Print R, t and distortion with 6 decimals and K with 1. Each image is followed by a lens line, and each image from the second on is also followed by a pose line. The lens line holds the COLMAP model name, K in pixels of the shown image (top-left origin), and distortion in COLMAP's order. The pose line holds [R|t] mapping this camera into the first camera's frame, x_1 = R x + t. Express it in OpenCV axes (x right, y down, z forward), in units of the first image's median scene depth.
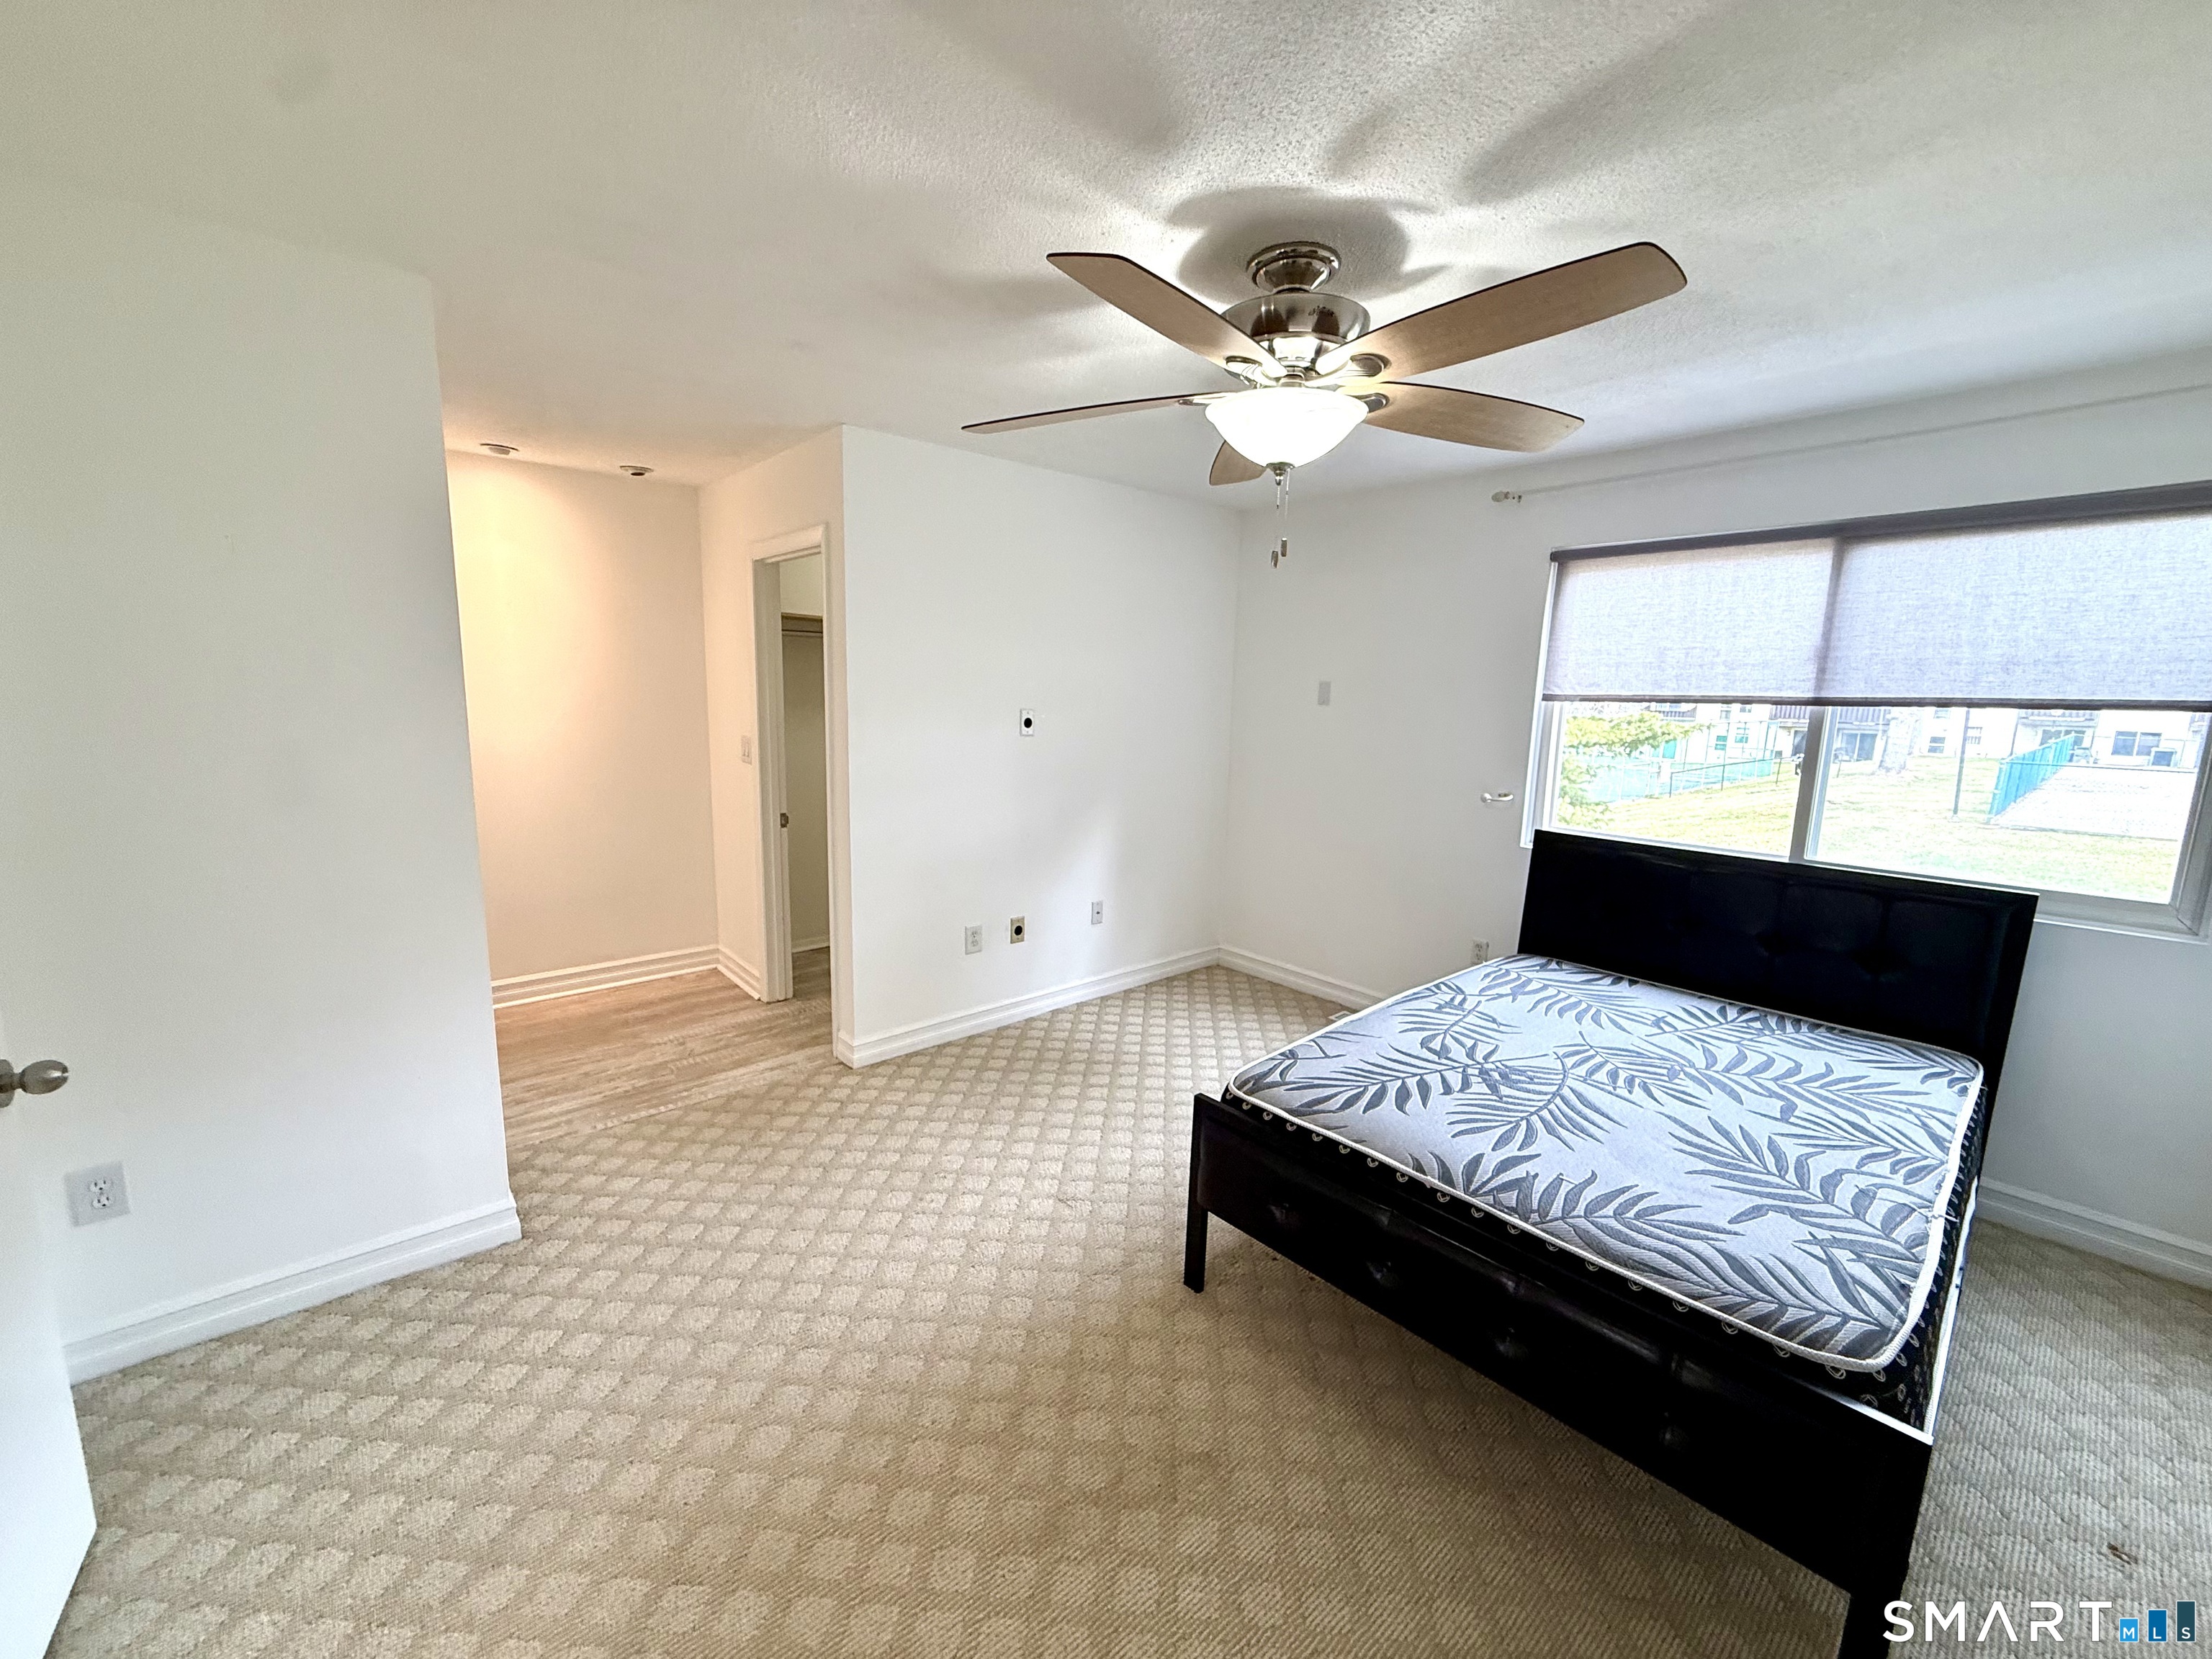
lens RADIAL K [[879.9, 0, 1106.0], [0, 879.9, 831.4], [0, 0, 1]] dist [-0.001346, 0.000067]
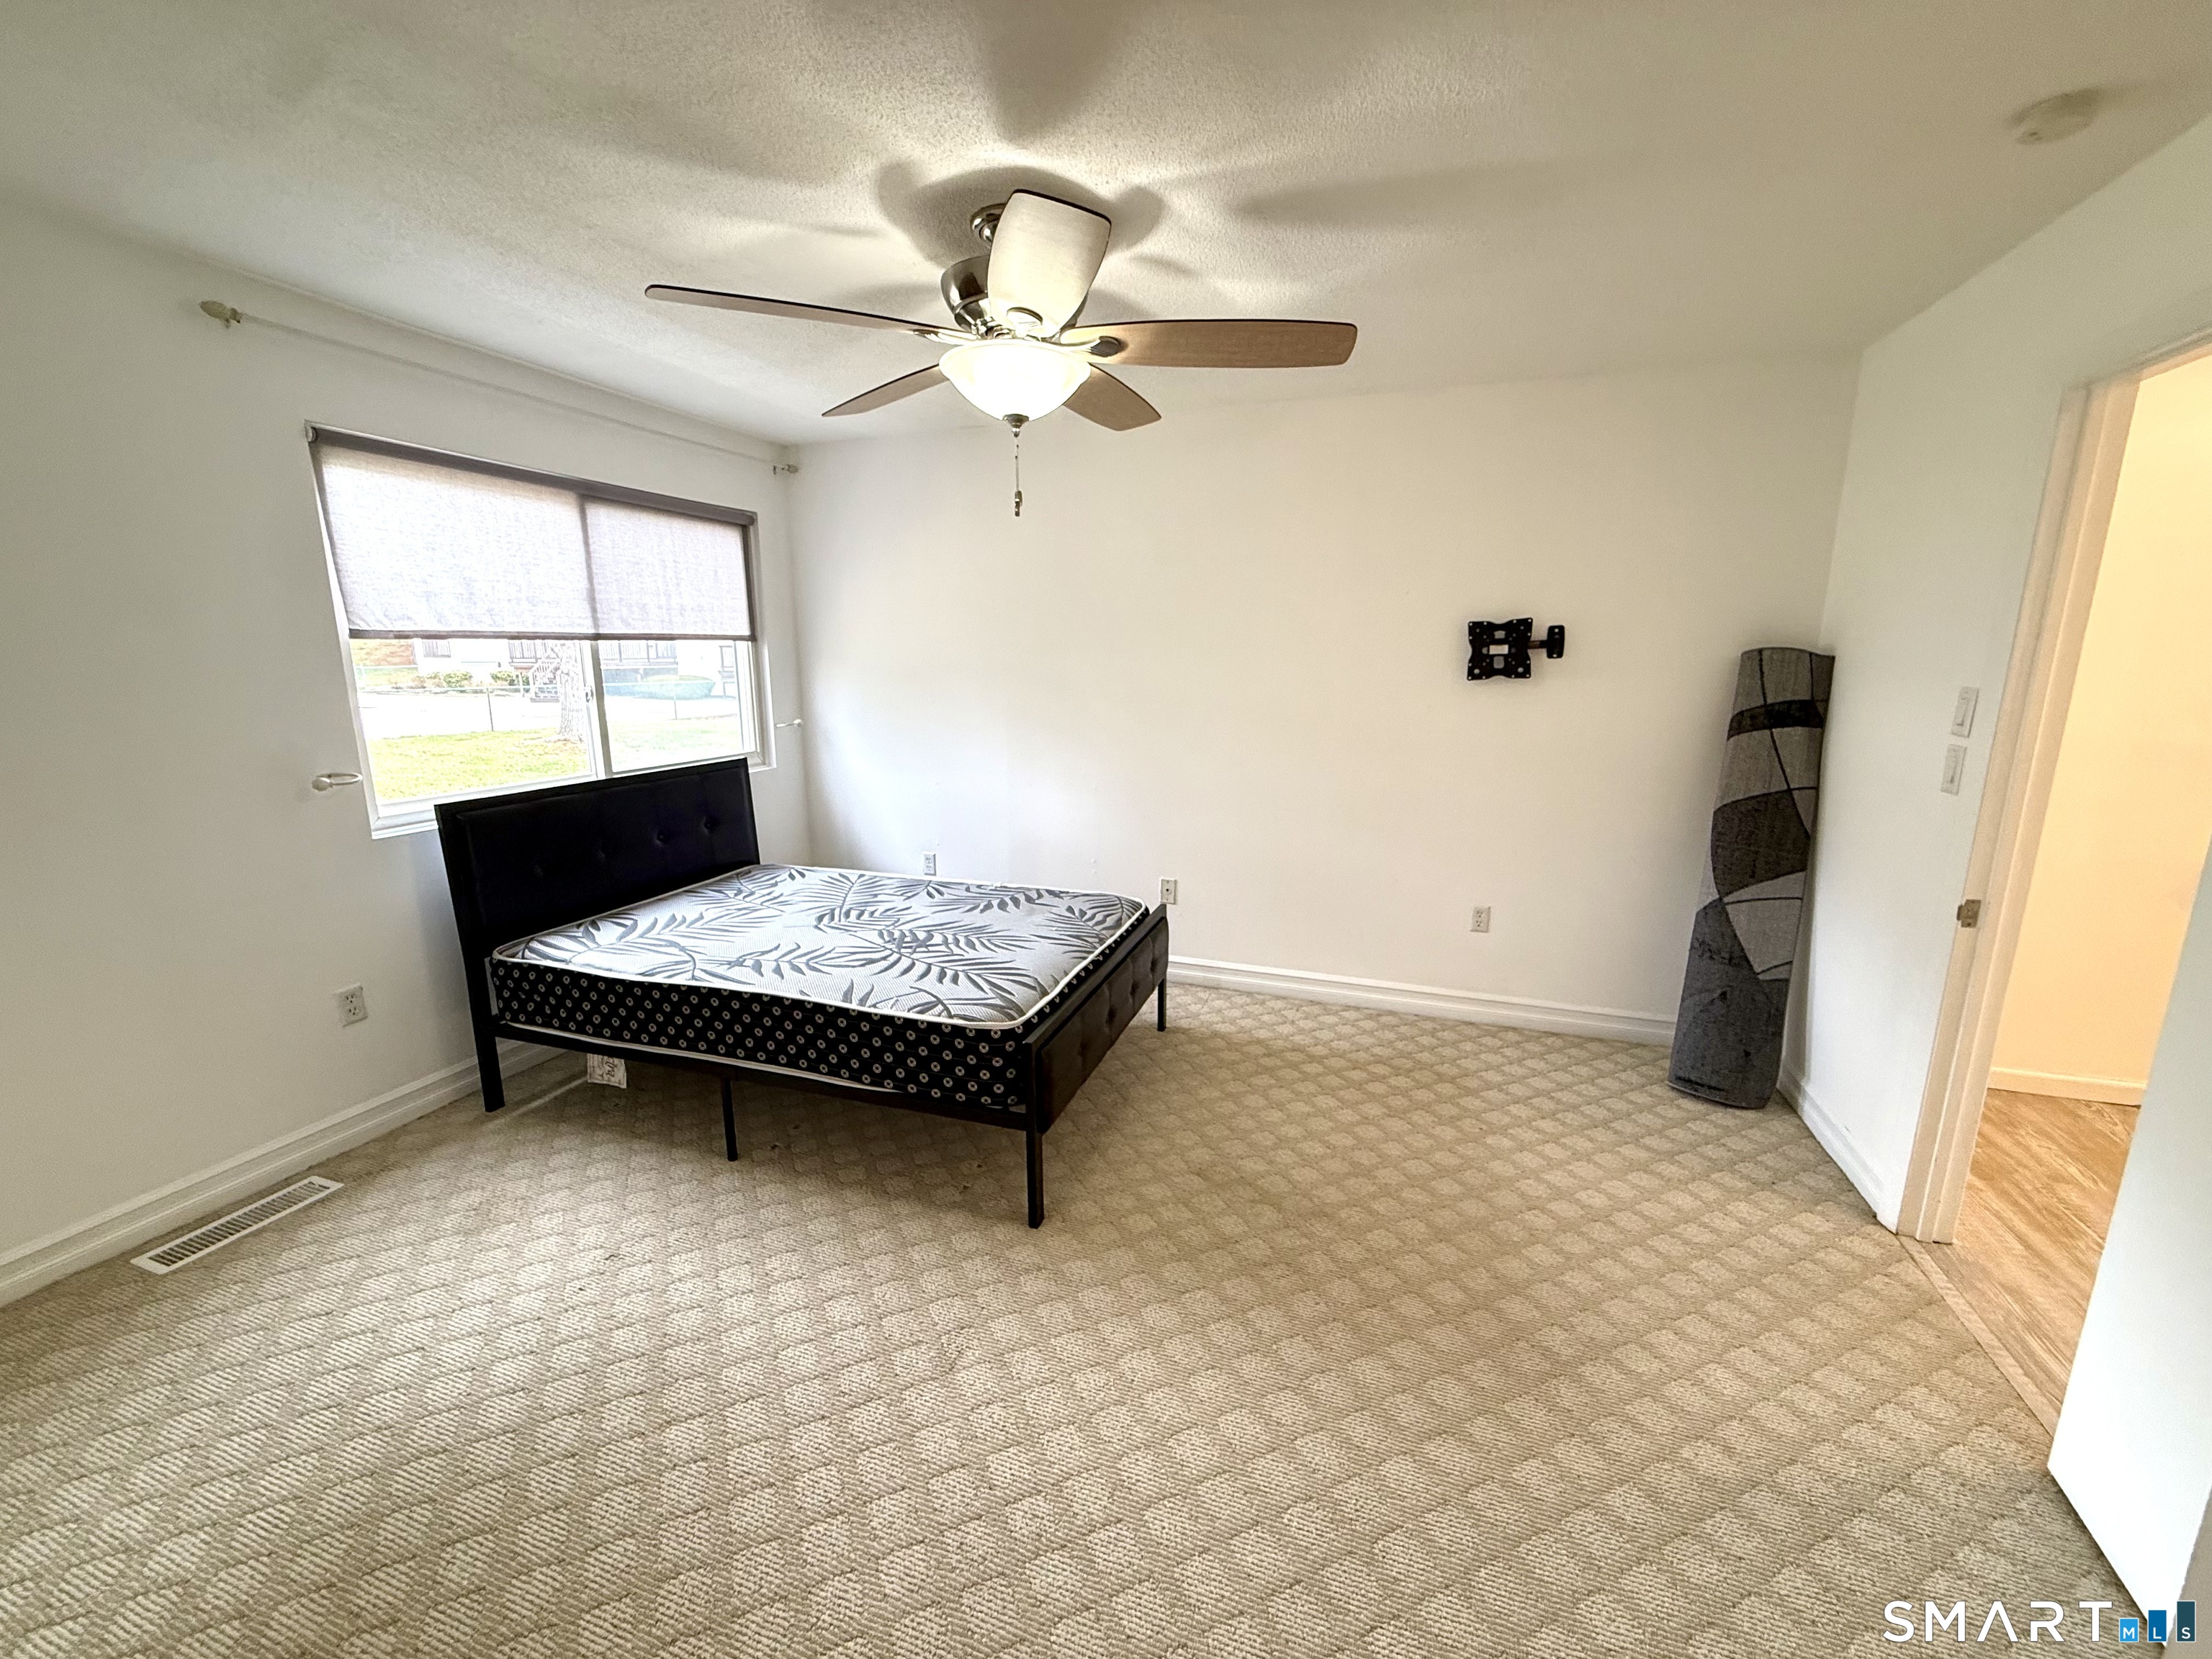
lens RADIAL K [[879.9, 0, 1106.0], [0, 879.9, 831.4], [0, 0, 1]] dist [-0.001346, 0.000067]
pose [[-0.485842, -0.197175, 0.851516, -0.670696], [0.125062, 0.948516, 0.290991, -0.187978], [-0.865053, 0.247868, -0.436170, 1.174921]]
